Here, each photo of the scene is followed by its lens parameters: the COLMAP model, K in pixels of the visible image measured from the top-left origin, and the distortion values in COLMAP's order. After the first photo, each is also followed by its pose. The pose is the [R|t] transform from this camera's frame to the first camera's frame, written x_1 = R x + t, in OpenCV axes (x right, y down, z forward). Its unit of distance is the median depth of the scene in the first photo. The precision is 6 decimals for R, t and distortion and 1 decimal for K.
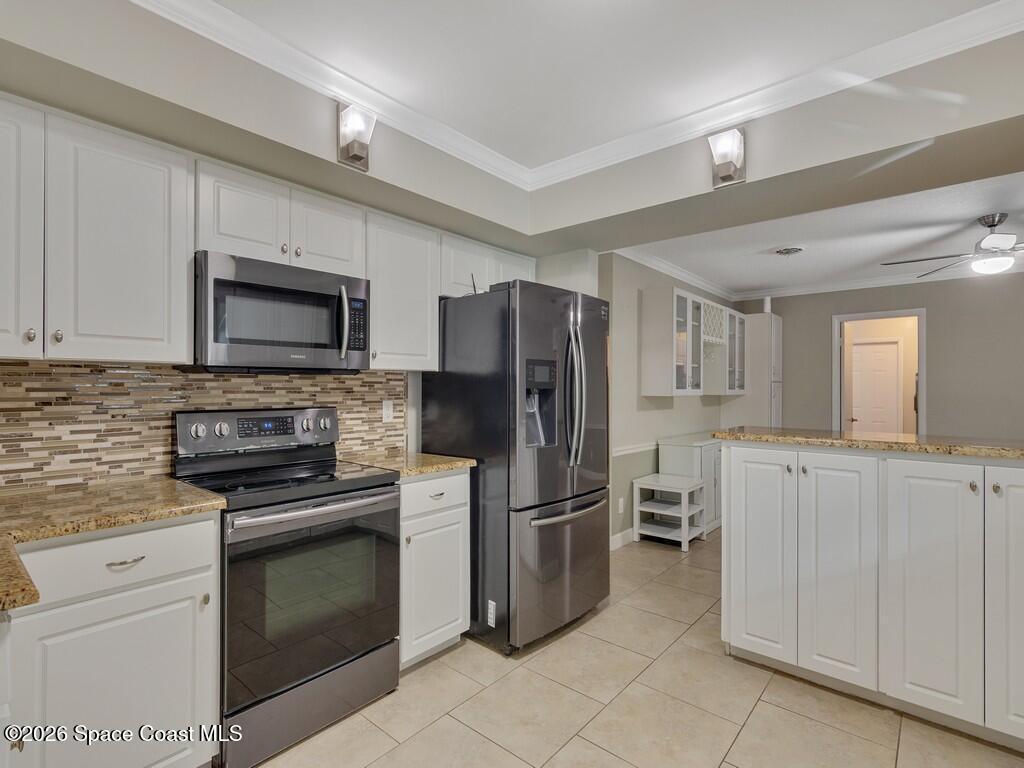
lens RADIAL K [[500.2, 0, 514.2], [0, 500.2, 385.4], [0, 0, 1]] dist [0.001933, 0.001260]
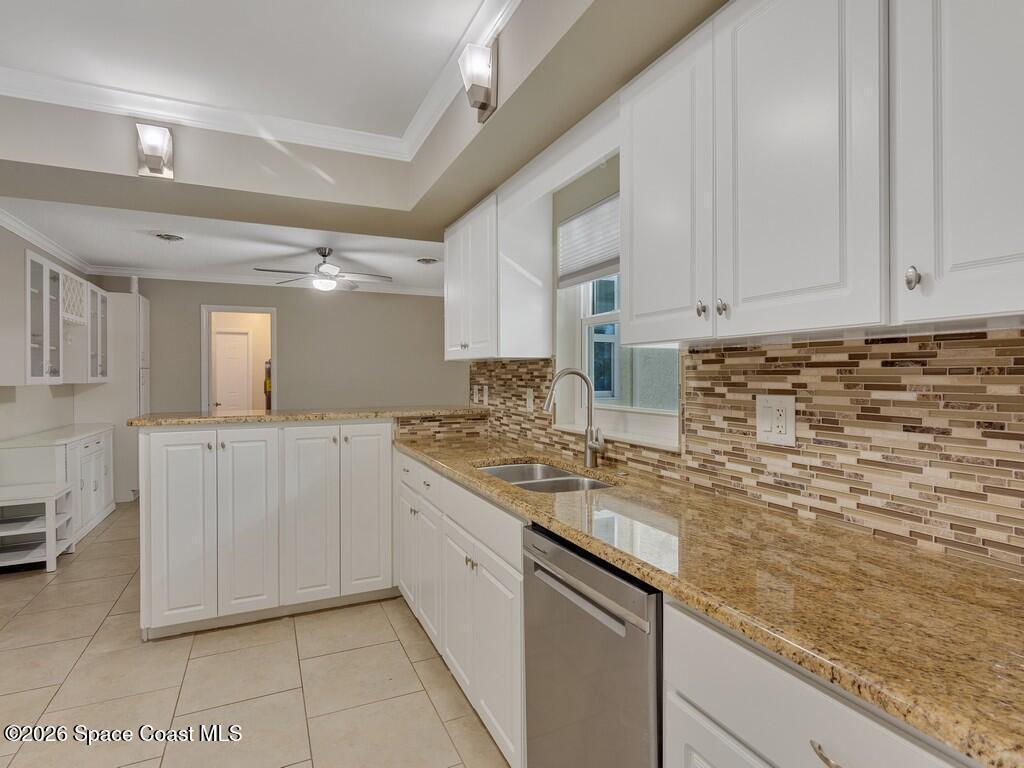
lens RADIAL K [[536.6, 0, 511.6], [0, 536.6, 373.6], [0, 0, 1]] dist [-0.000019, -0.000029]
pose [[0.415351, -0.003361, 0.909655, -0.151866], [0.000151, 0.999993, 0.003626, -0.000527], [-0.909661, -0.001369, 0.415348, -0.068041]]
